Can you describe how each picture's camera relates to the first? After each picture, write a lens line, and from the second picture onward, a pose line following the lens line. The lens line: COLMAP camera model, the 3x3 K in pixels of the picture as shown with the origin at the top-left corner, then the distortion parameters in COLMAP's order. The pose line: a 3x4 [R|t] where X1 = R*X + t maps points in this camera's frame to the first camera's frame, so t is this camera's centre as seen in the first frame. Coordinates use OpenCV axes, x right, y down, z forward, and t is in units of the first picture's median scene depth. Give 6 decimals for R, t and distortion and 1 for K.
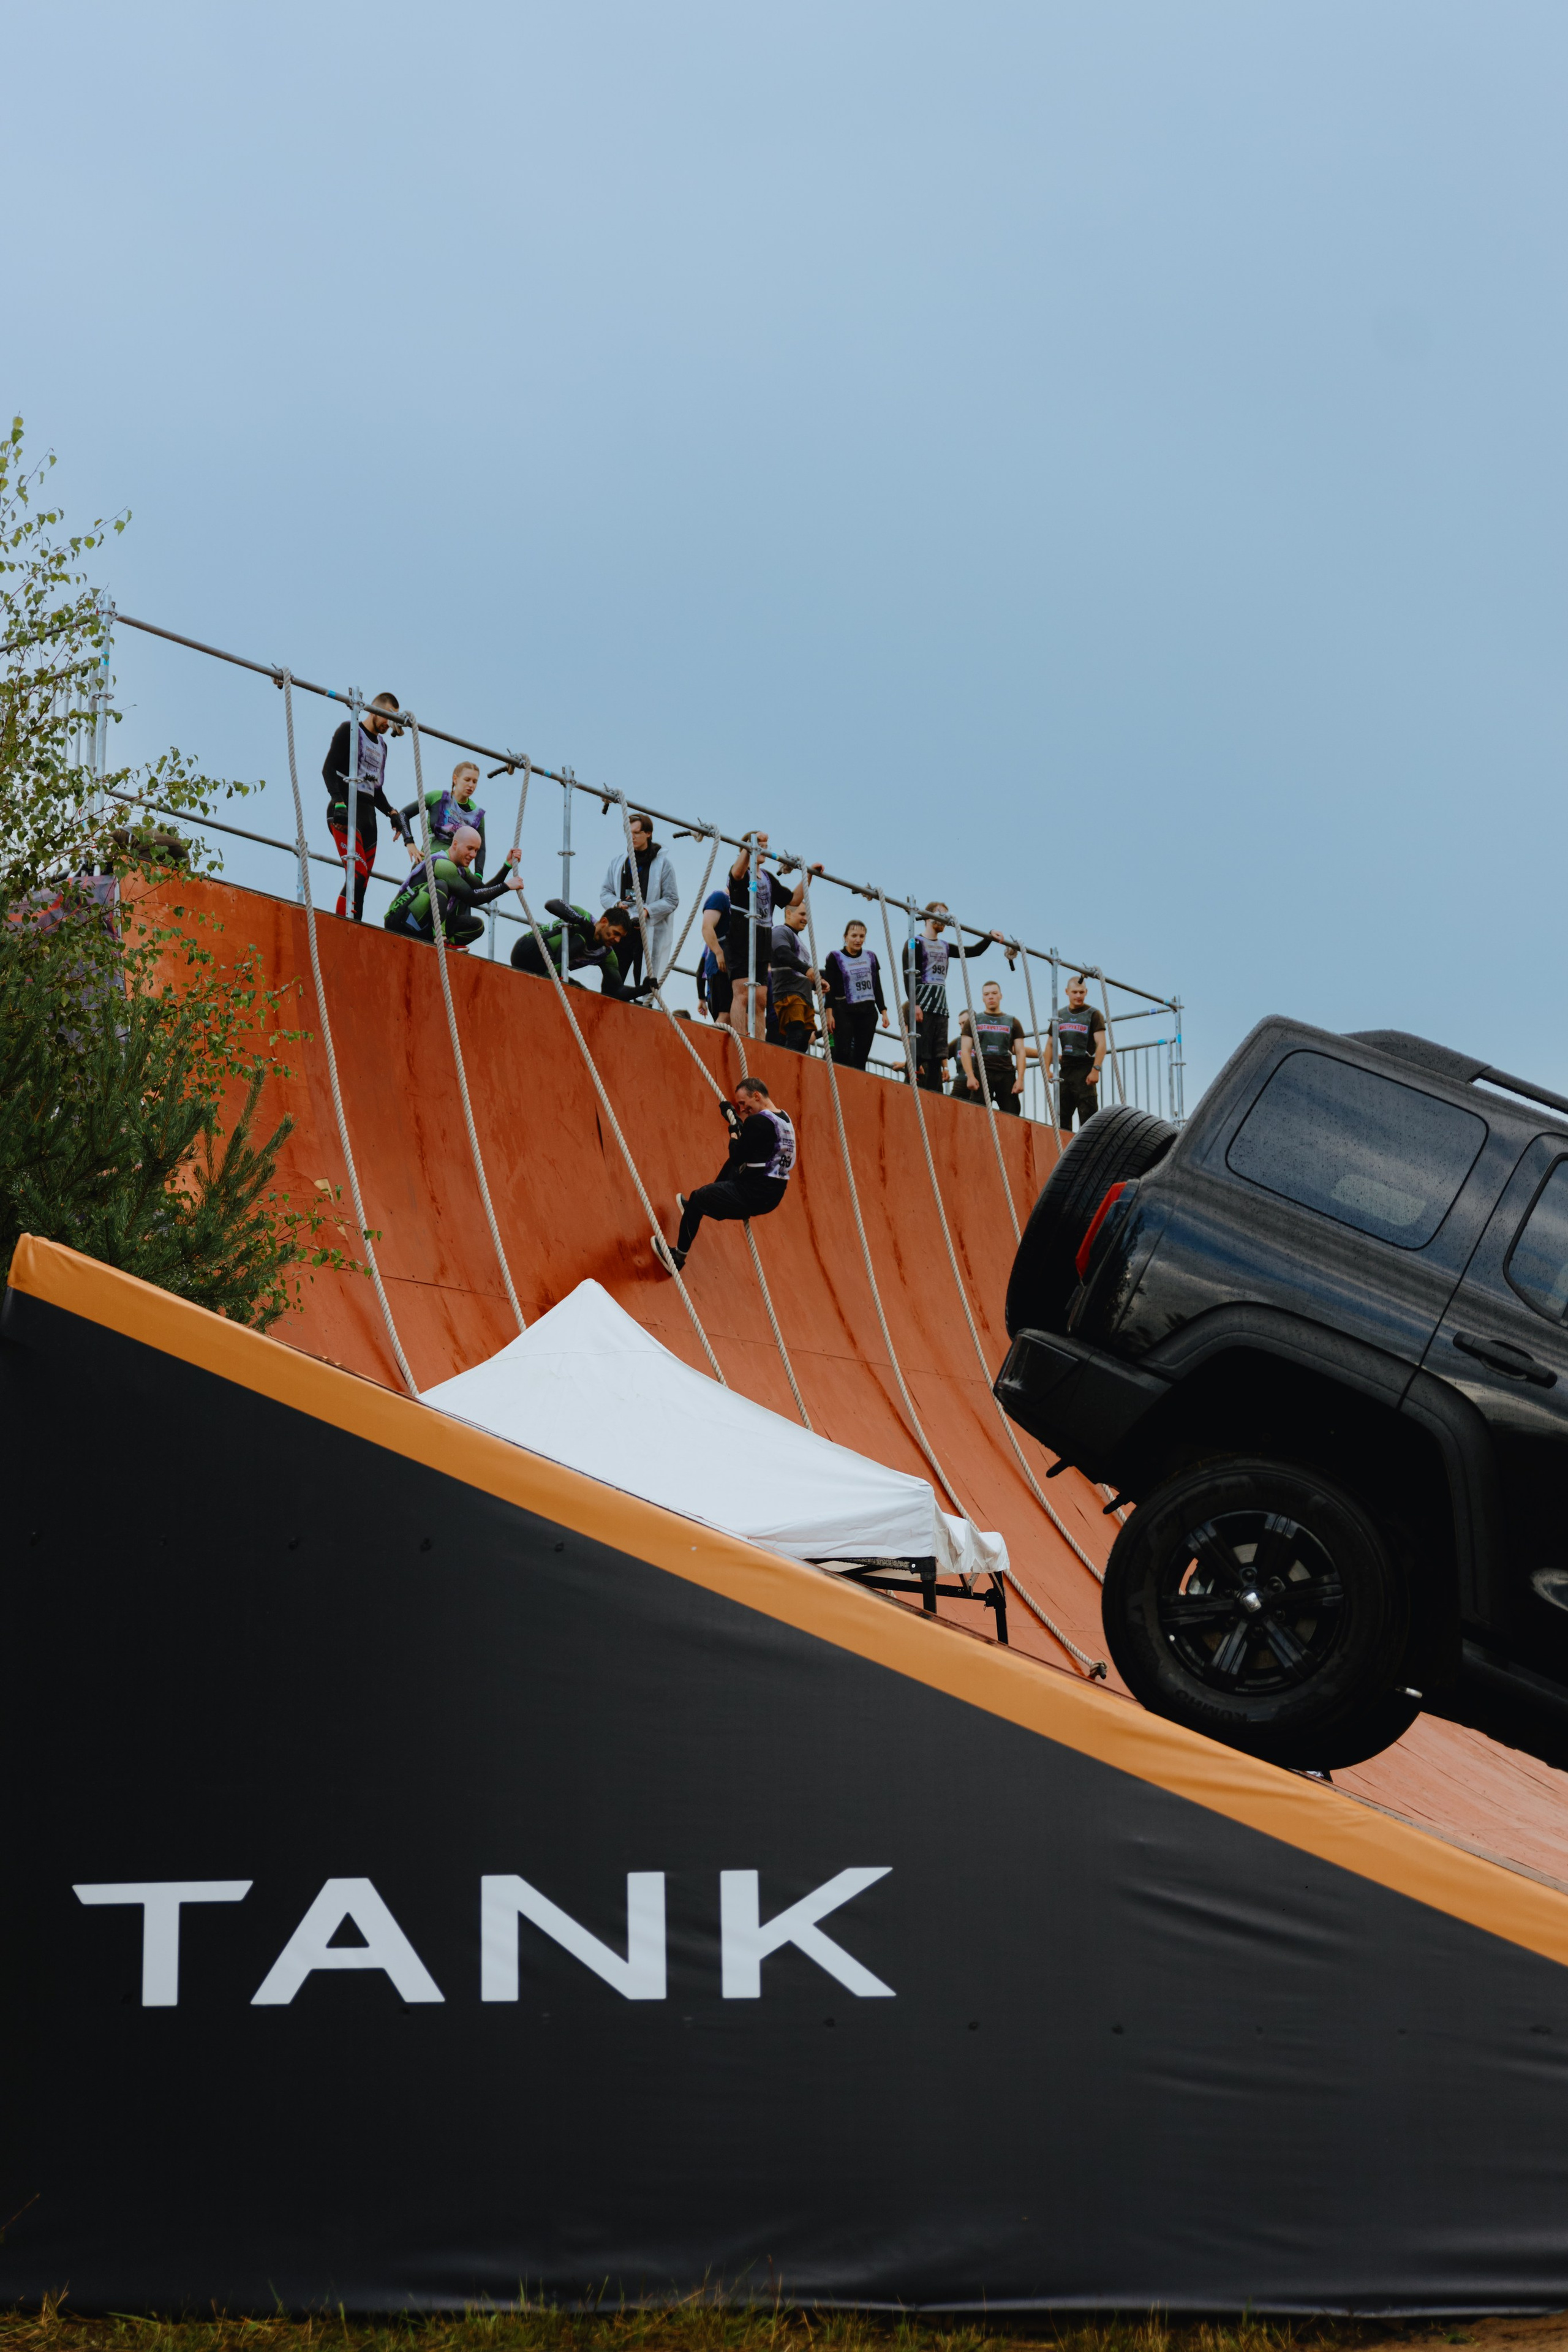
lens RADIAL K [[3245.3, 0, 787.7], [0, 3245.3, 1170.7], [0, 0, 1]] dist [-0.001820, 0.000000]
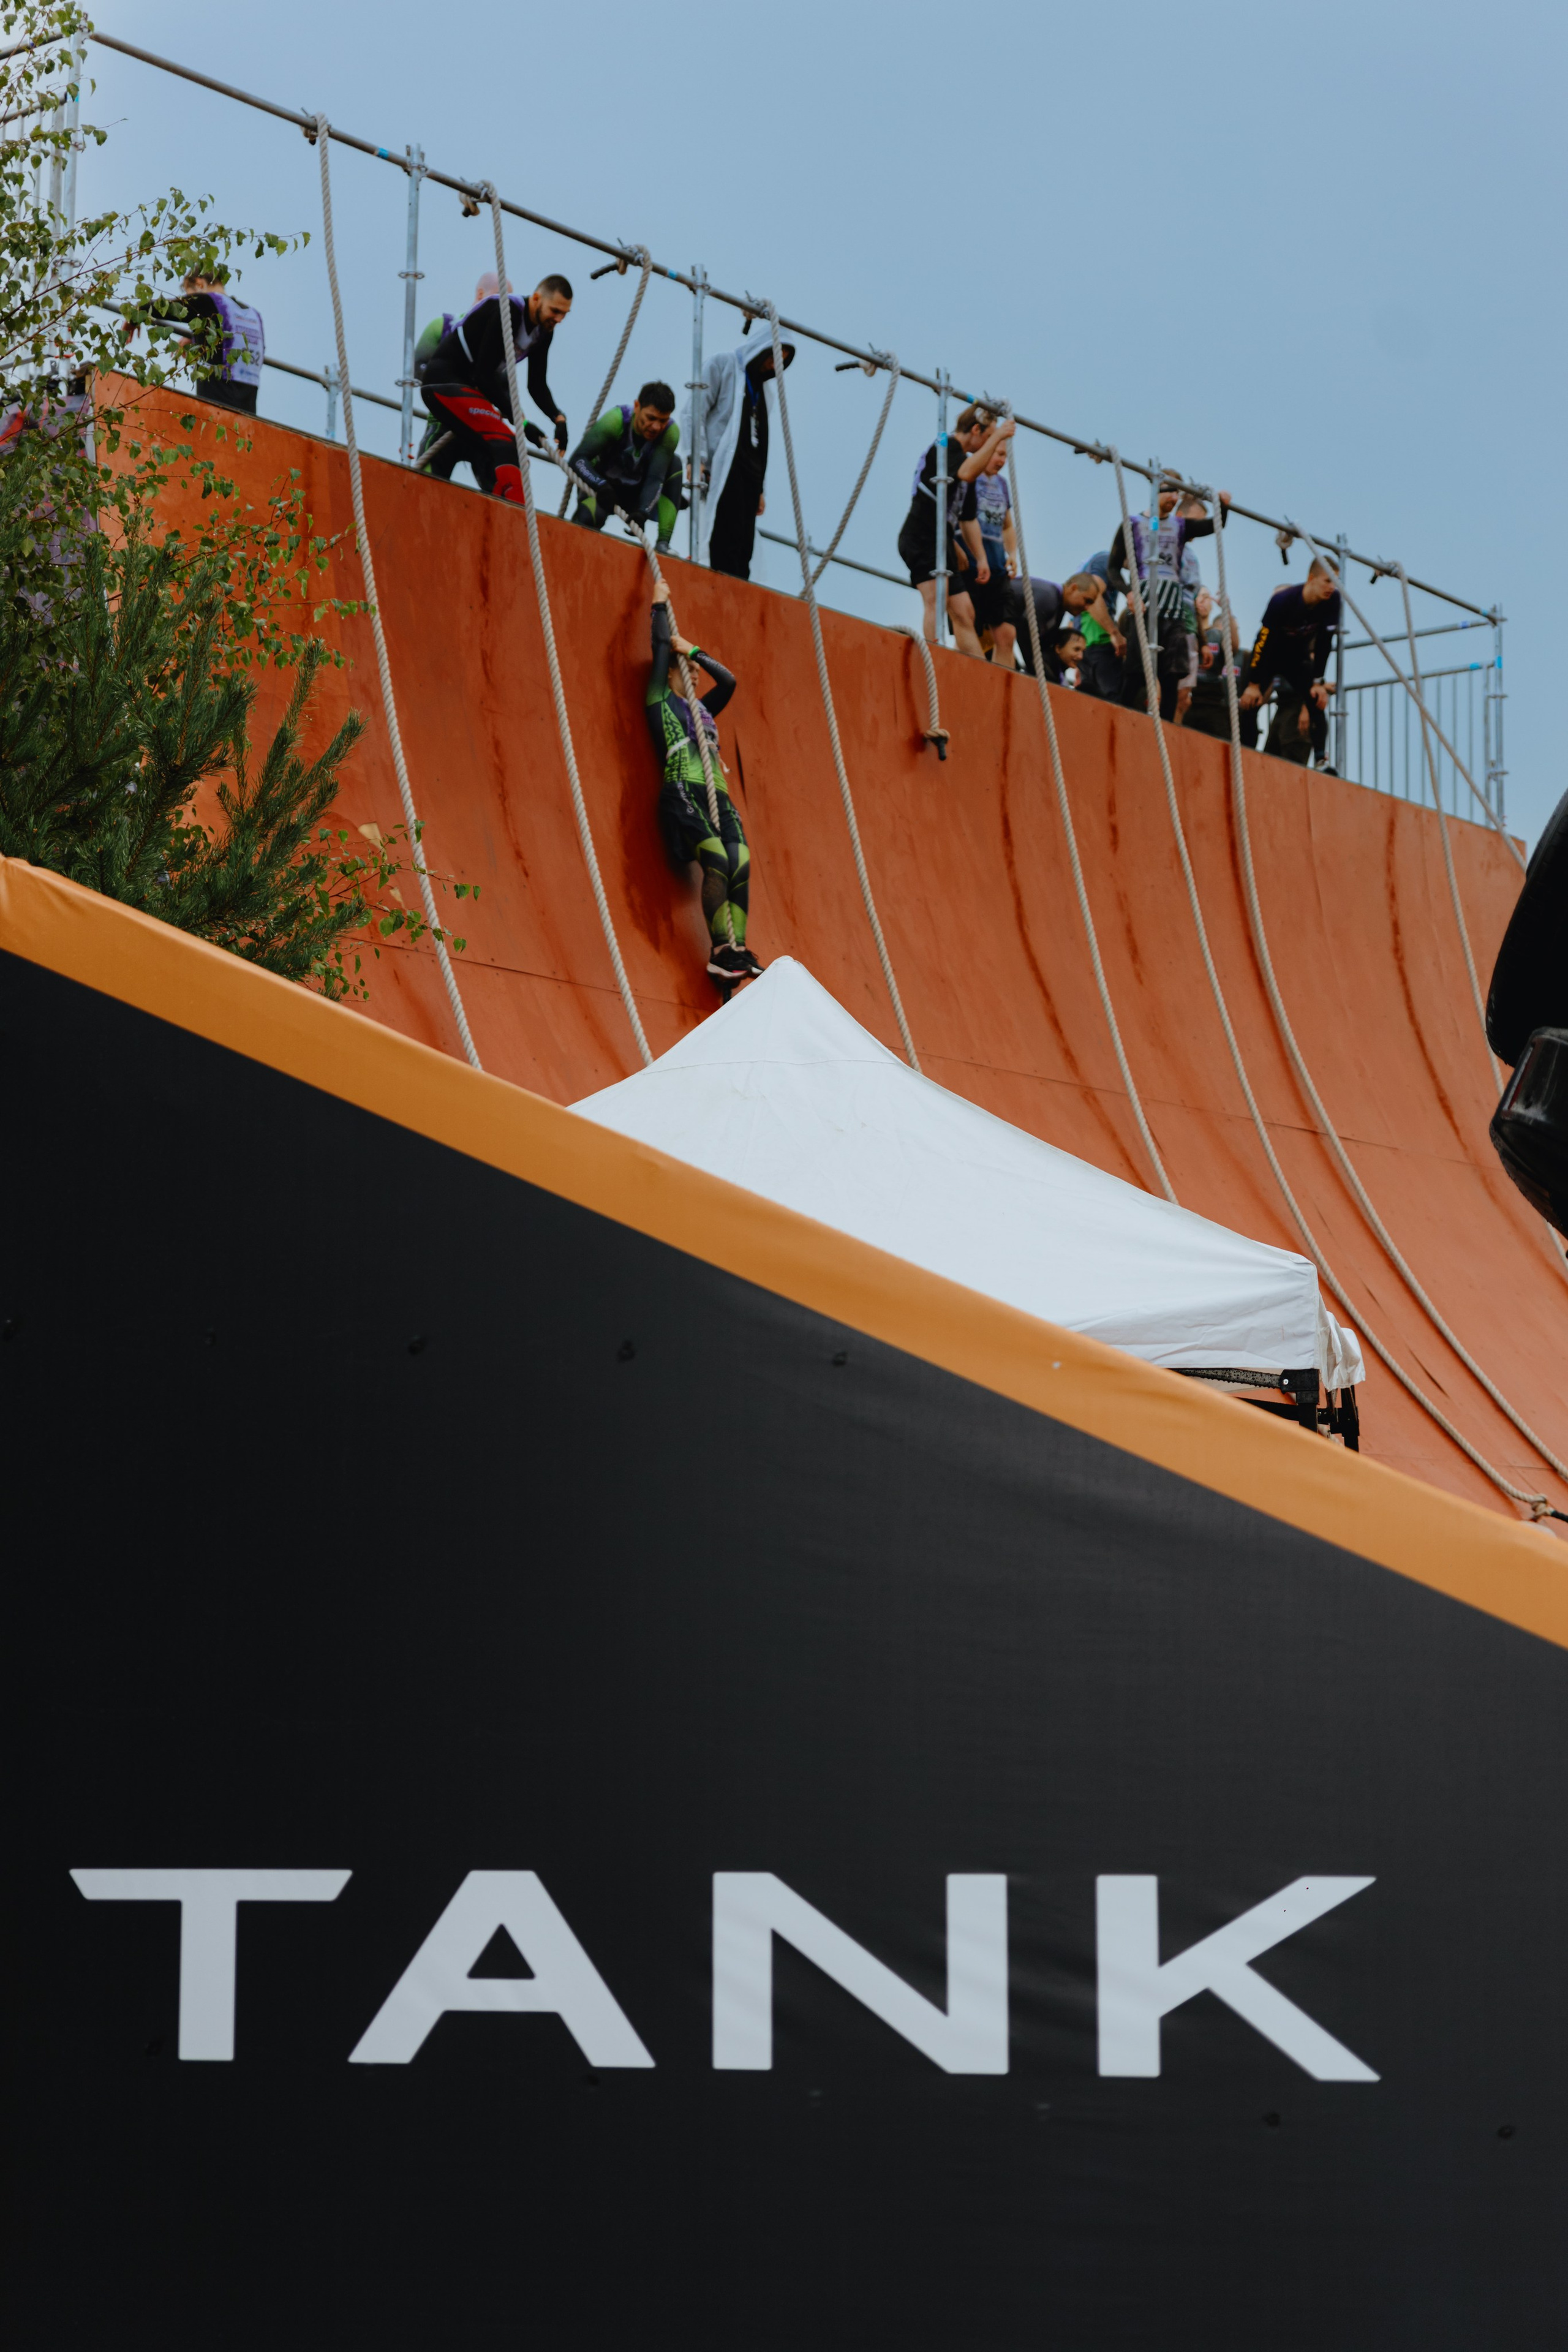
lens RADIAL K [[4062.9, 0, 800.1], [0, 4062.9, 1172.6], [0, 0, 1]] dist [0.014720, 0.000000]
pose [[0.999592, 0.016521, -0.023282, -0.057227], [-0.014634, 0.996764, 0.079034, 0.016671], [0.024512, -0.078661, 0.996600, 0.204591]]
